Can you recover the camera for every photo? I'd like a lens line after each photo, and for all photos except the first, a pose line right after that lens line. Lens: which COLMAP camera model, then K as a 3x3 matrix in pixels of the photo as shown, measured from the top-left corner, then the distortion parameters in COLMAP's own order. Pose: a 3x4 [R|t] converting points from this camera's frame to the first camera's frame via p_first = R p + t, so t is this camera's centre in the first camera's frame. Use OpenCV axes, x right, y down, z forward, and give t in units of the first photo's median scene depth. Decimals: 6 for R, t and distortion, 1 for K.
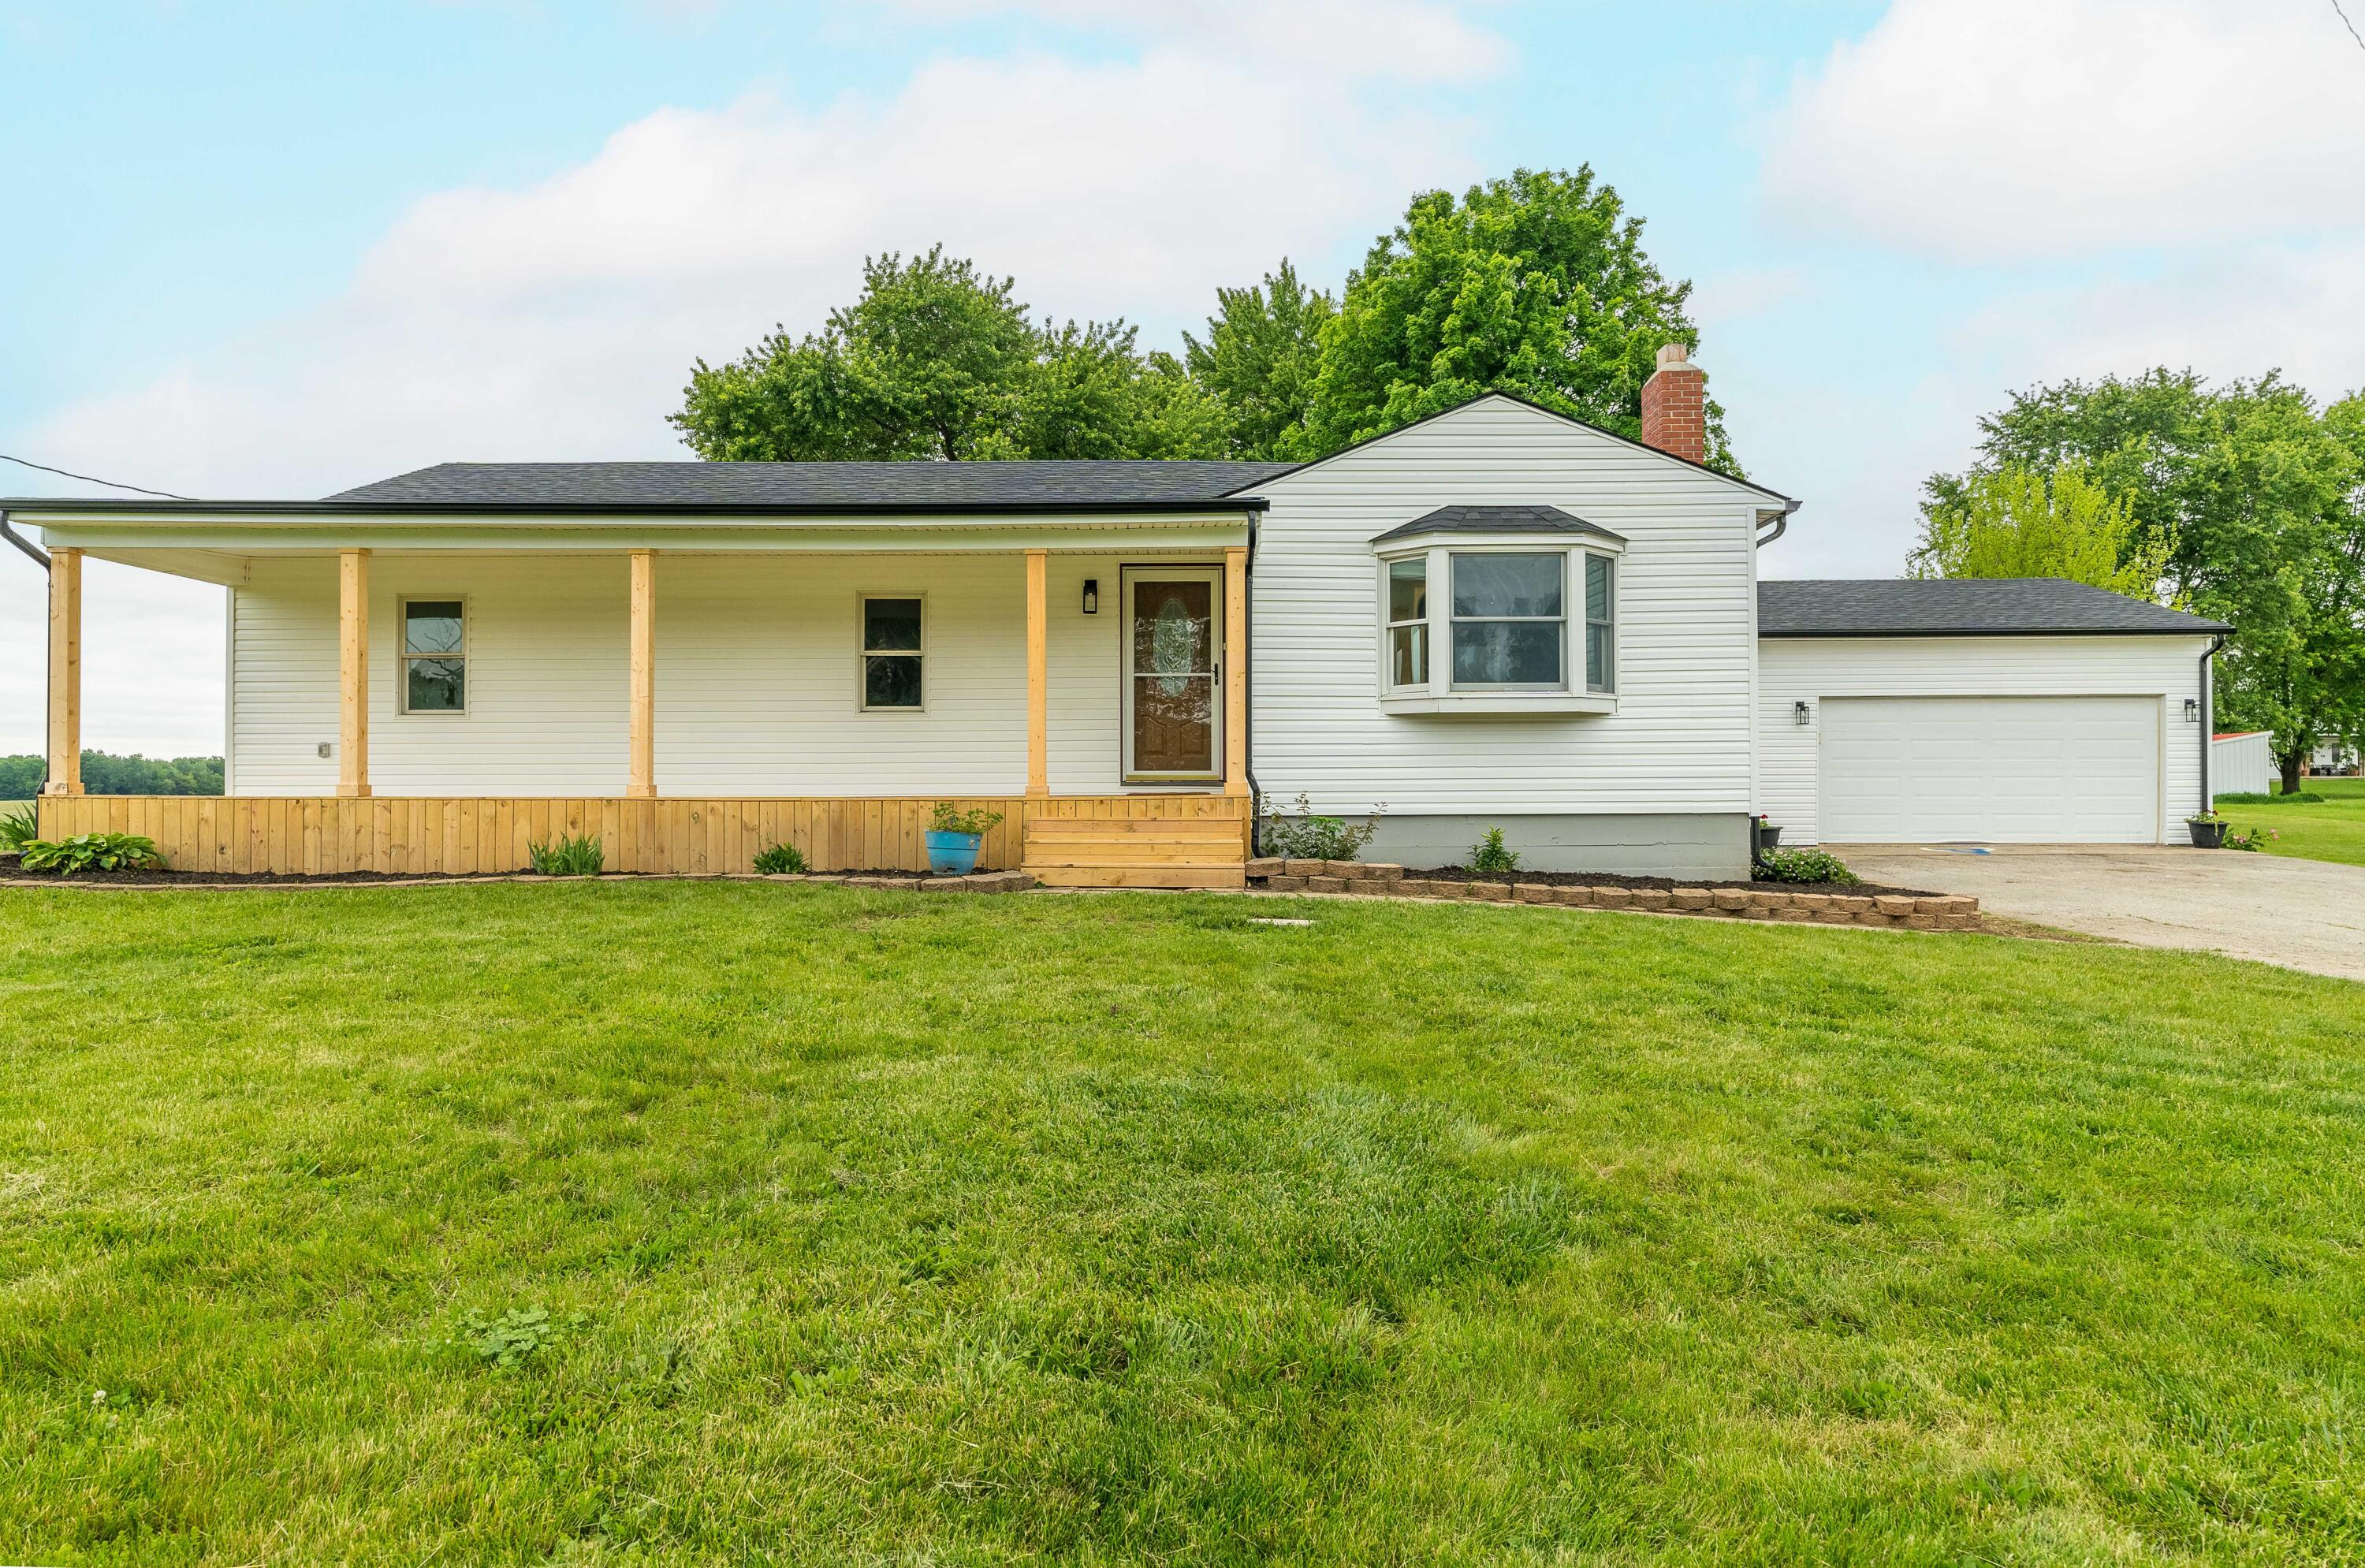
lens RADIAL K [[1403.8, 0, 1182.5], [0, 1403.8, 784.0], [0, 0, 1]] dist [0.002199, -0.001905]
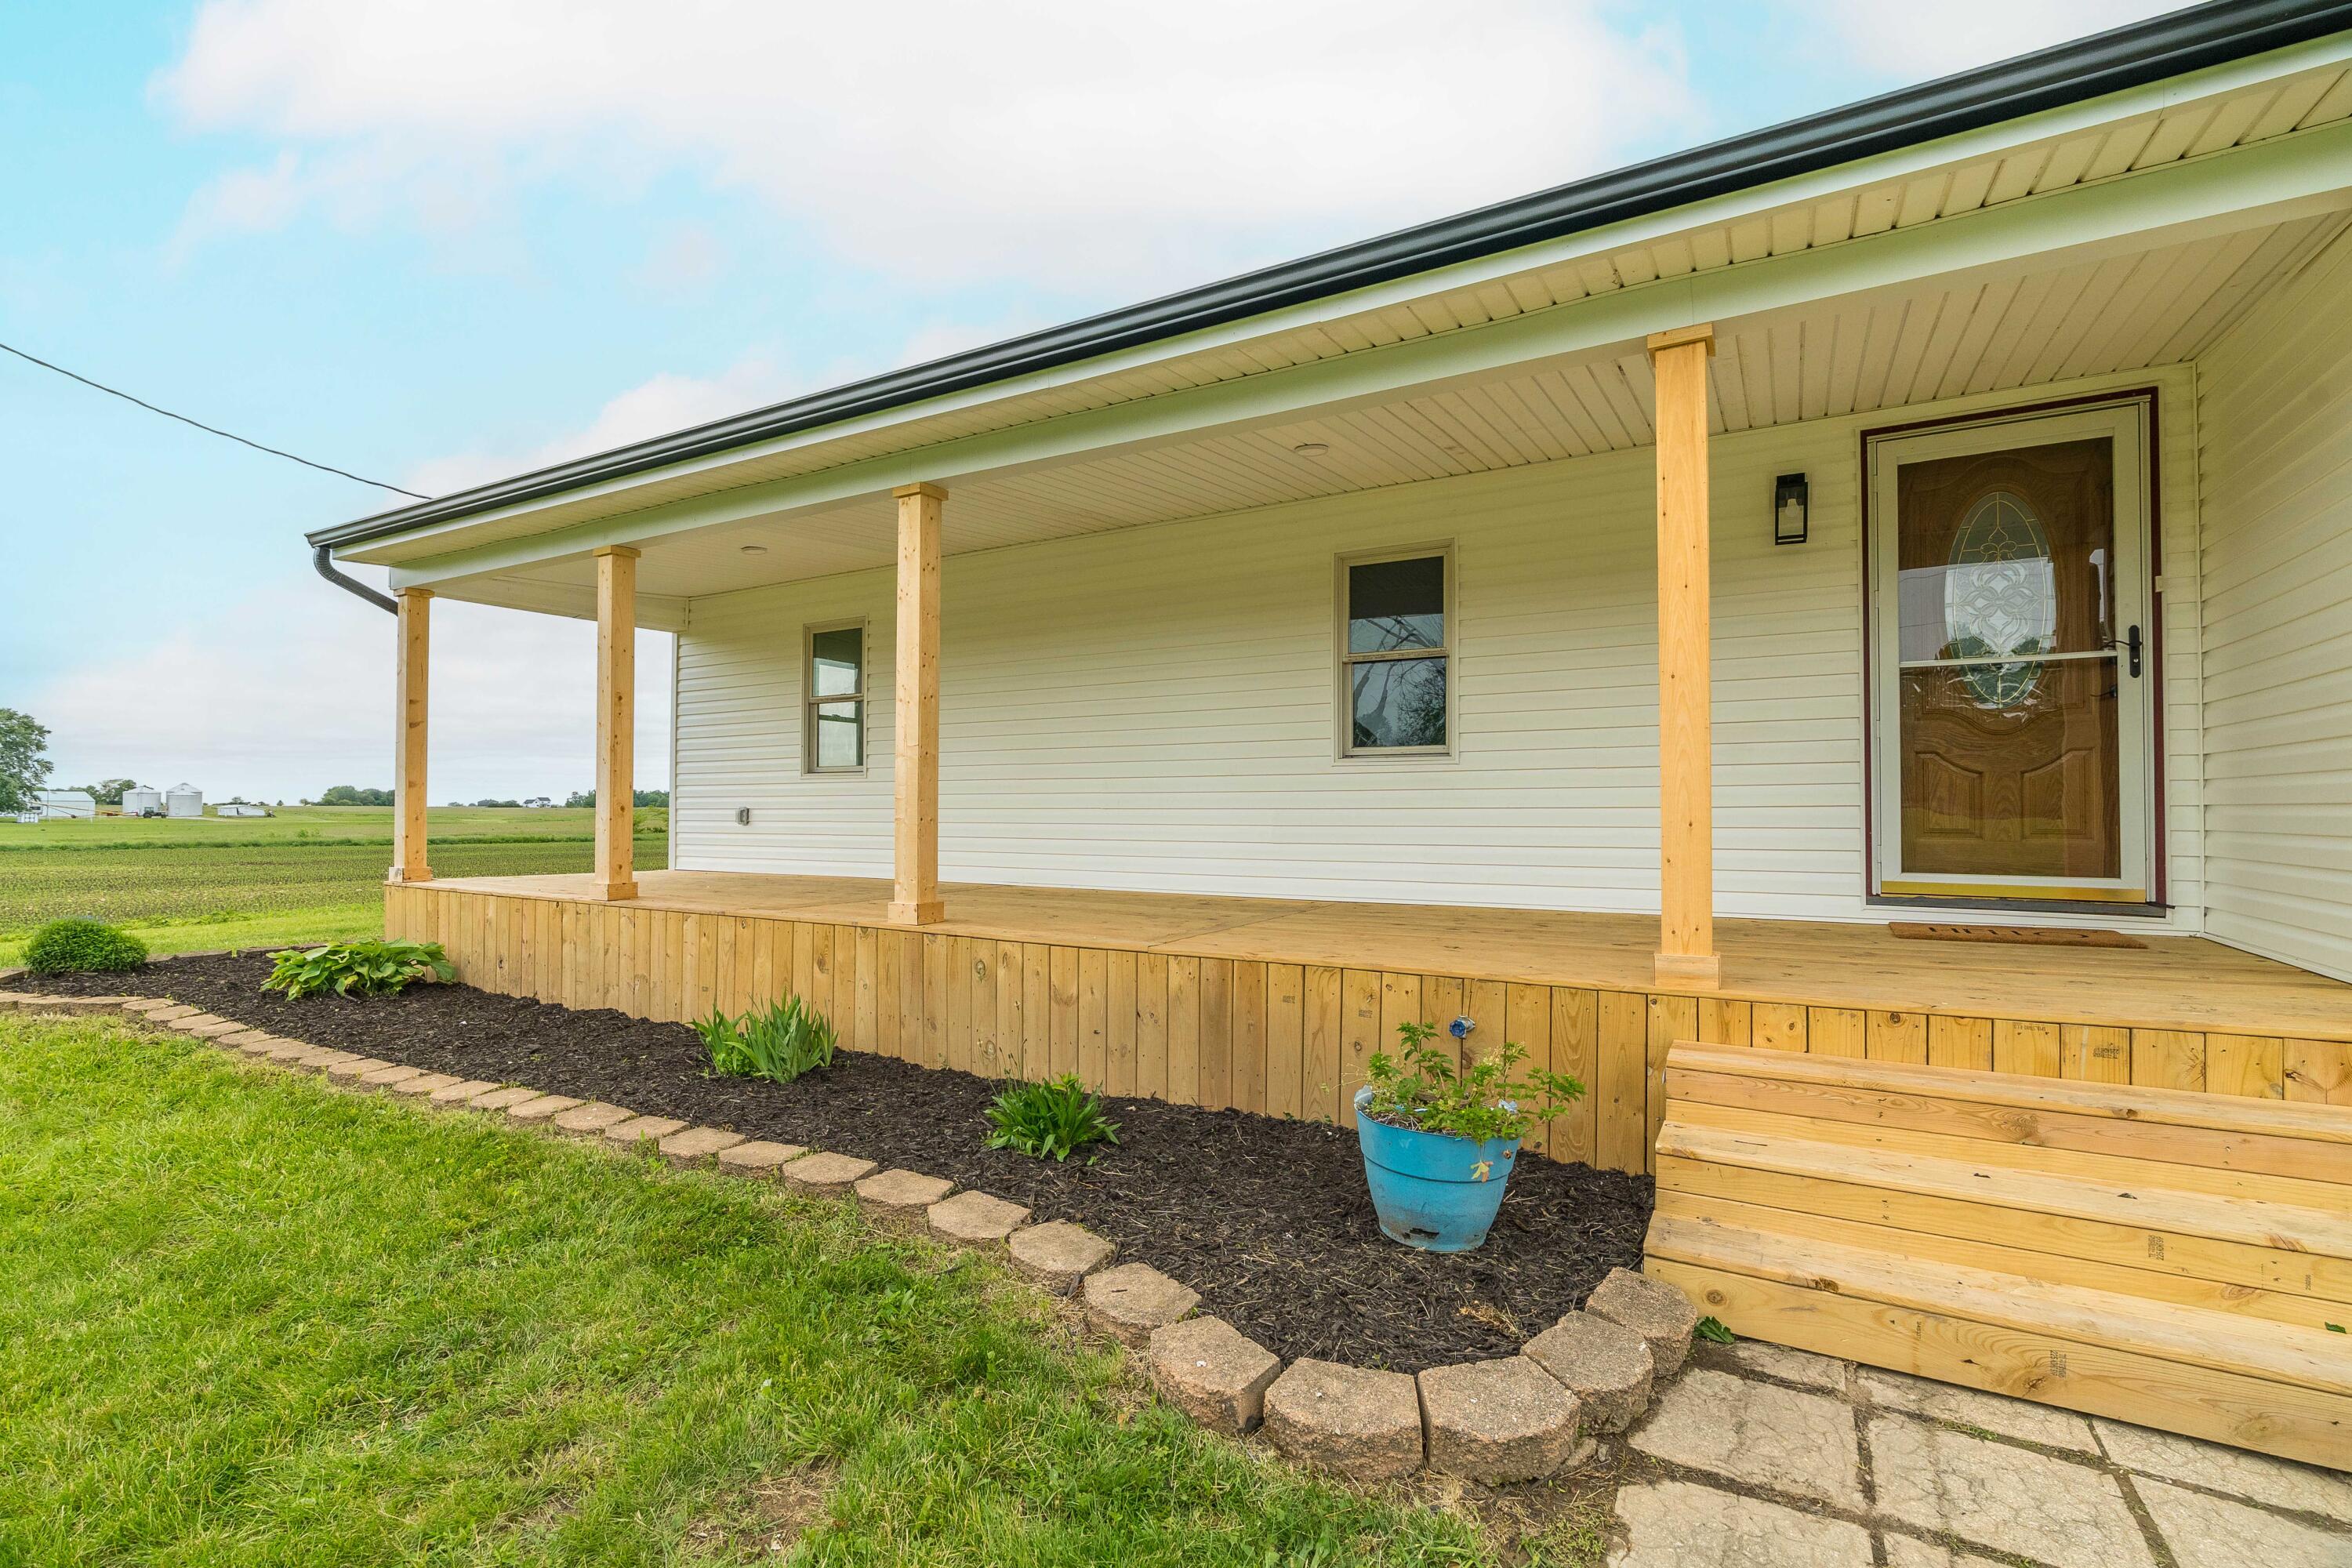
lens RADIAL K [[1059.1, 0, 1176.0], [0, 1059.1, 784.0], [0, 0, 1]] dist [-0.011547, 0.000019]
pose [[0.866797, -0.008795, -0.498584, -0.066654], [0.003596, 0.999929, -0.011387, -0.034740], [0.498649, 0.008077, 0.866767, 0.567232]]
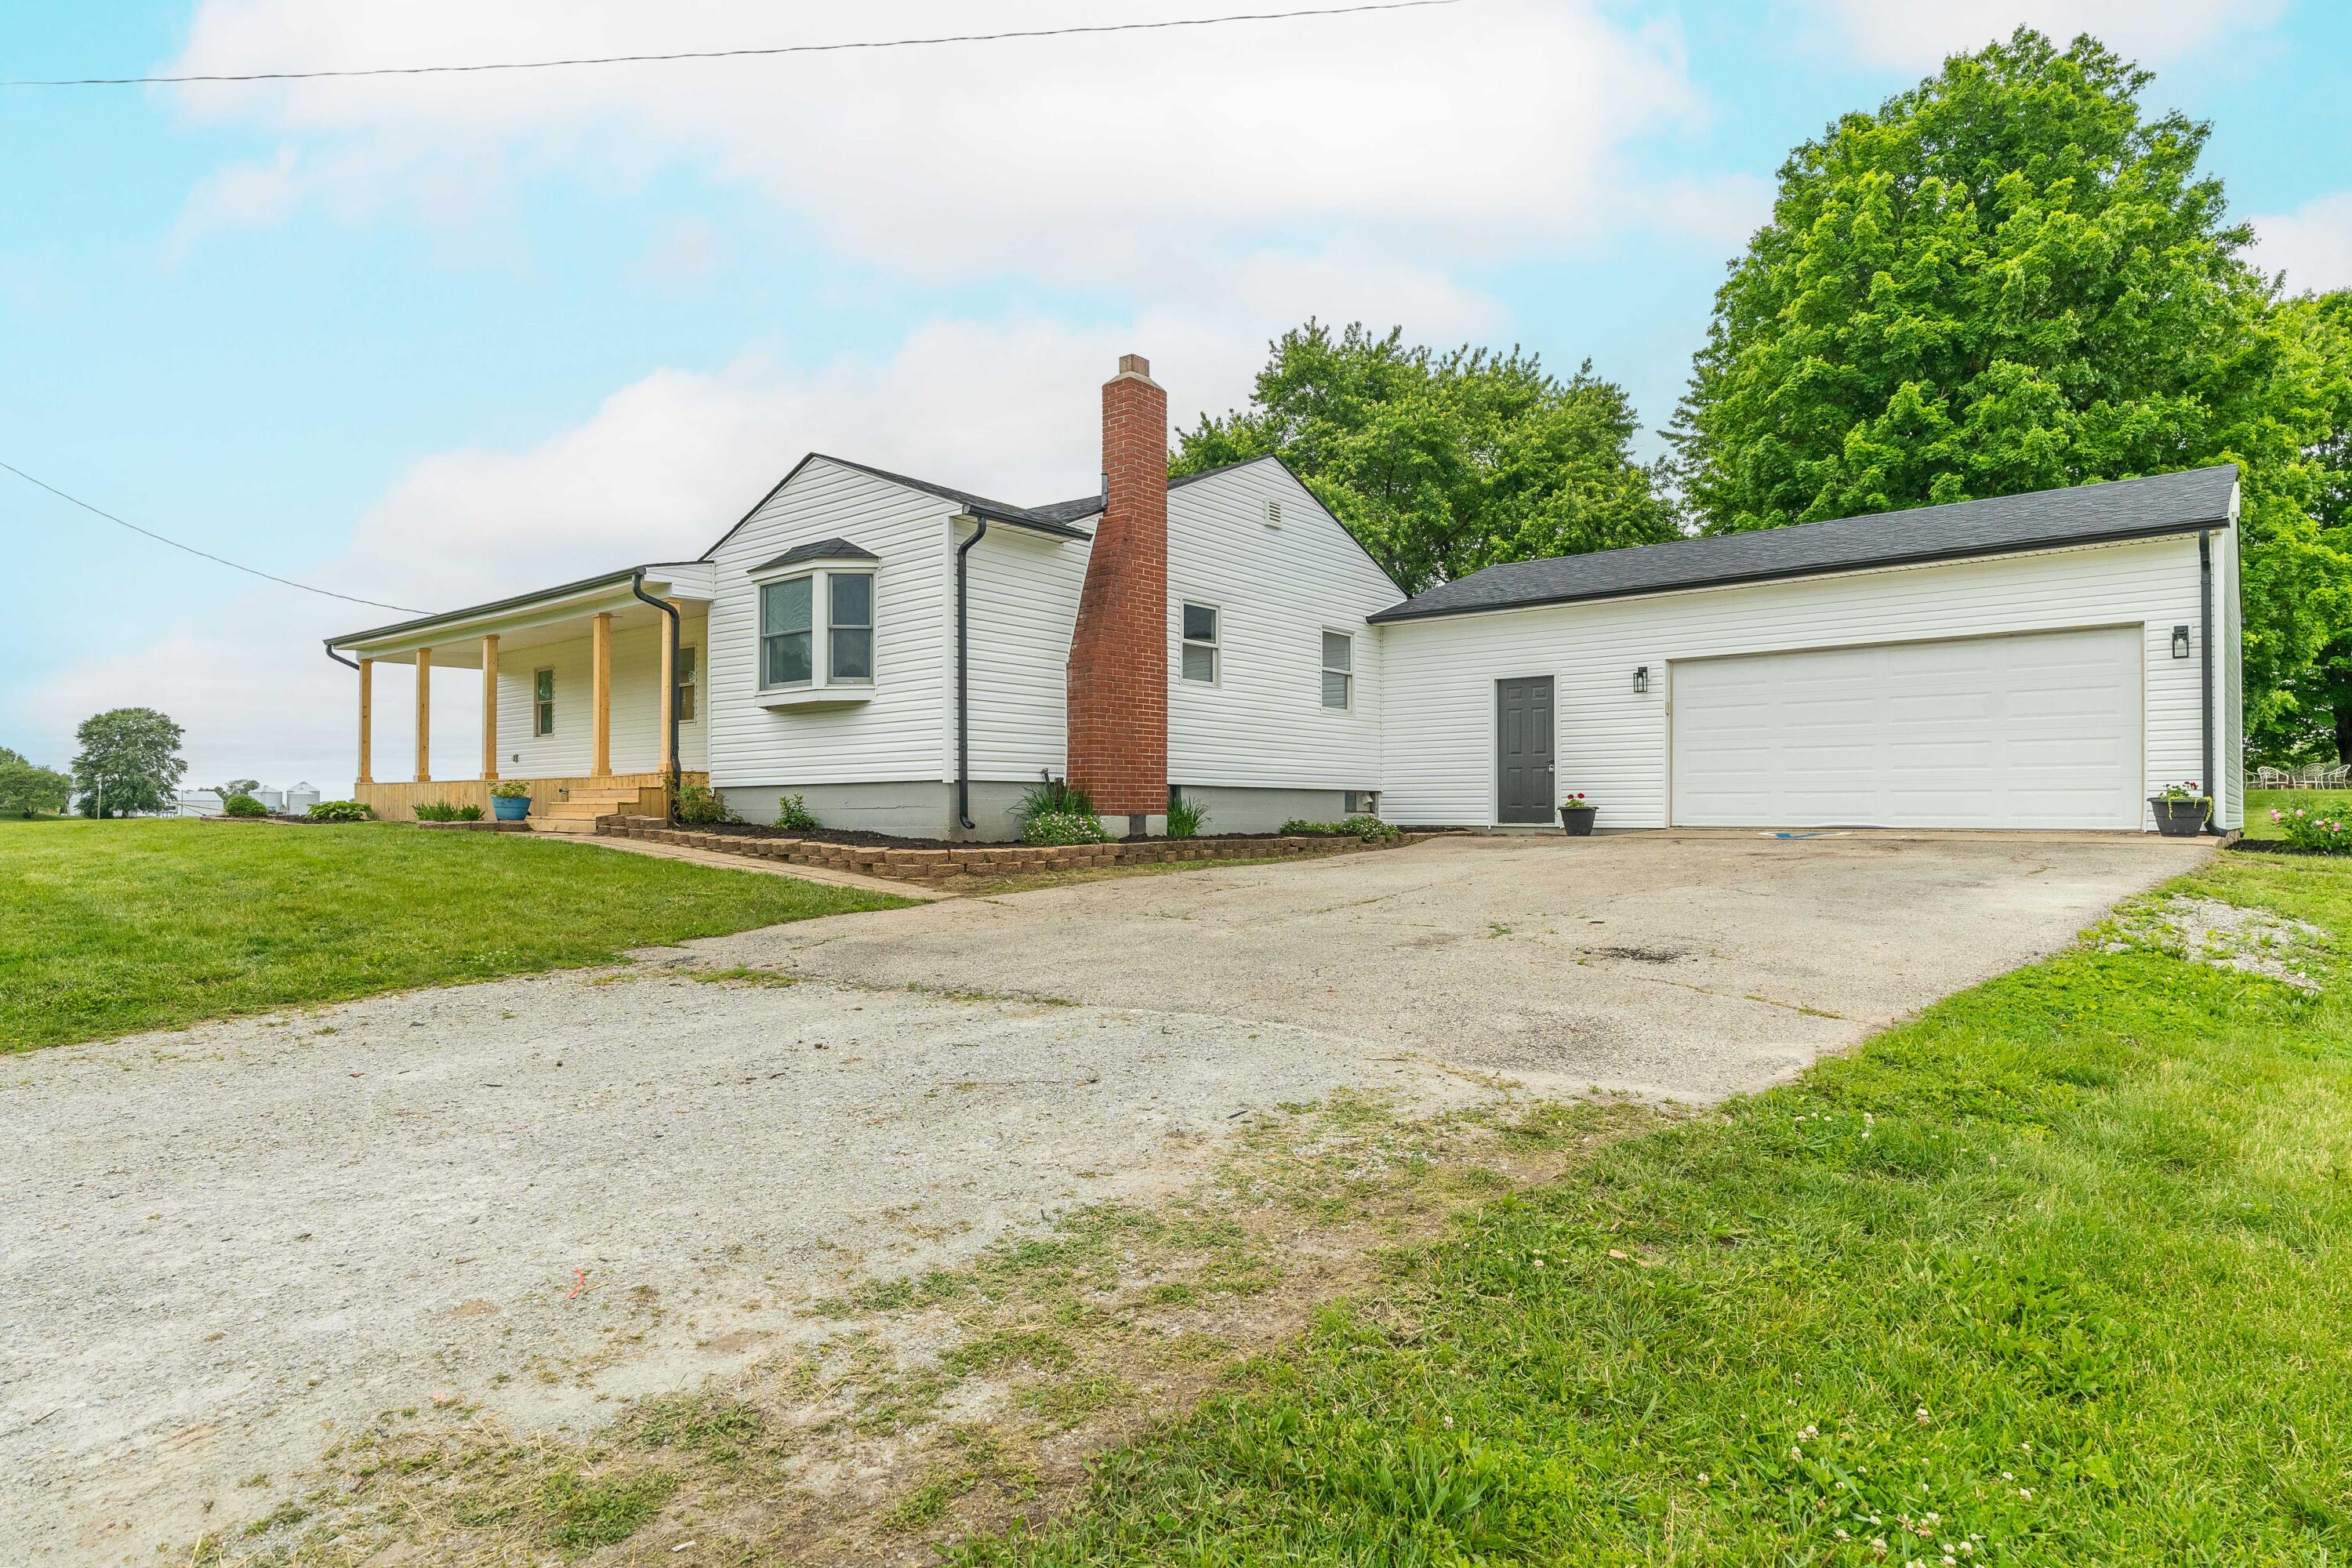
lens RADIAL K [[1293.8, 0, 1176.0], [0, 1293.8, 784.0], [0, 0, 1]] dist [0.009201, 0.000307]
pose [[0.770344, -0.011909, -0.637518, 1.066181], [0.006630, 0.999921, -0.010667, 0.032299], [0.637594, 0.003991, 0.770362, 0.257078]]
